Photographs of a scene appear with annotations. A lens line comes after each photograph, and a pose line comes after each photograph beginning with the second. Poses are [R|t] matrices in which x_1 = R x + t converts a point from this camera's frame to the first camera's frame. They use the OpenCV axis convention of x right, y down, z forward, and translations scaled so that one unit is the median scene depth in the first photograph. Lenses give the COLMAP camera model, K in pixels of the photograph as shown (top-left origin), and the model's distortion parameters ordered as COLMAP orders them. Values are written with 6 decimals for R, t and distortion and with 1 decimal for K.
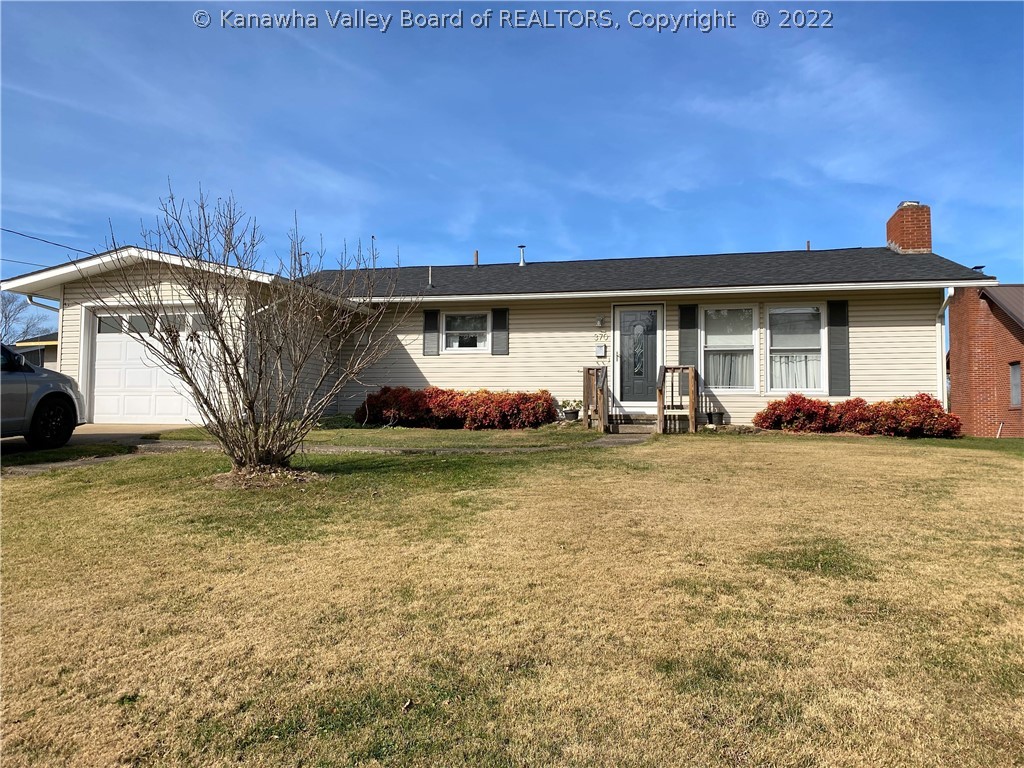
lens RADIAL K [[770.2, 0, 504.9], [0, 770.2, 377.4], [0, 0, 1]] dist [0.169906, -0.465052]
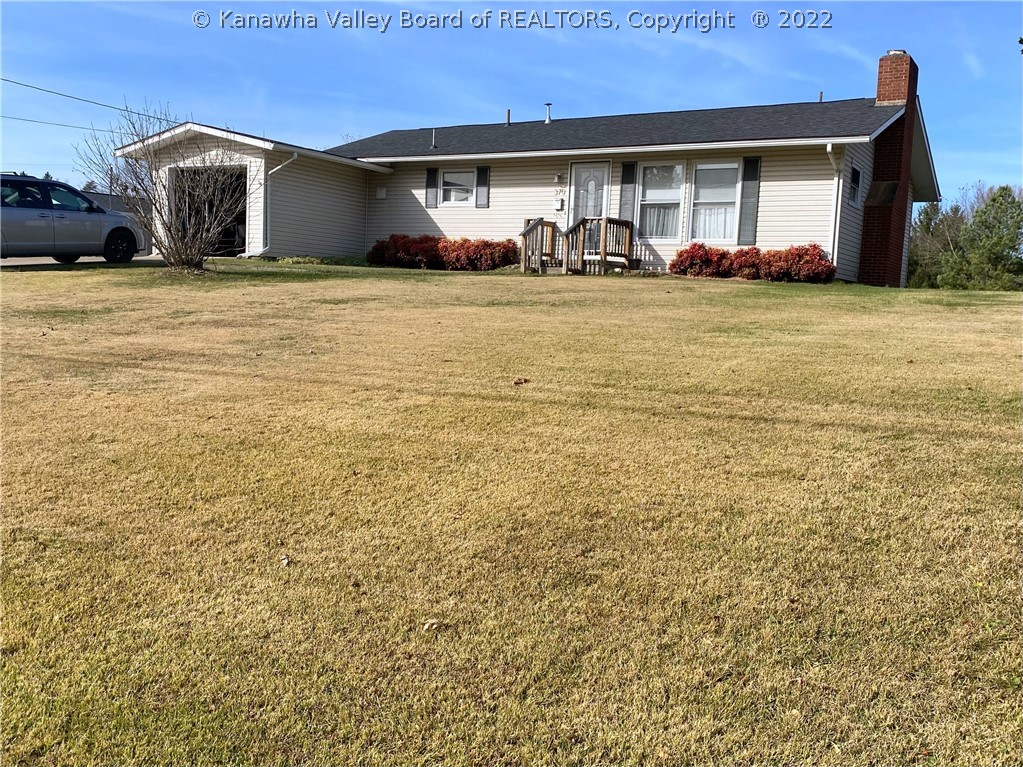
lens RADIAL K [[769.5, 0, 504.4], [0, 769.5, 376.9], [0, 0, 1]] dist [0.169906, -0.465052]
pose [[0.967435, 0.057041, -0.246609, 0.357560], [-0.010635, 0.982578, 0.185548, 0.005018], [0.252896, -0.176883, 0.951187, -0.171796]]
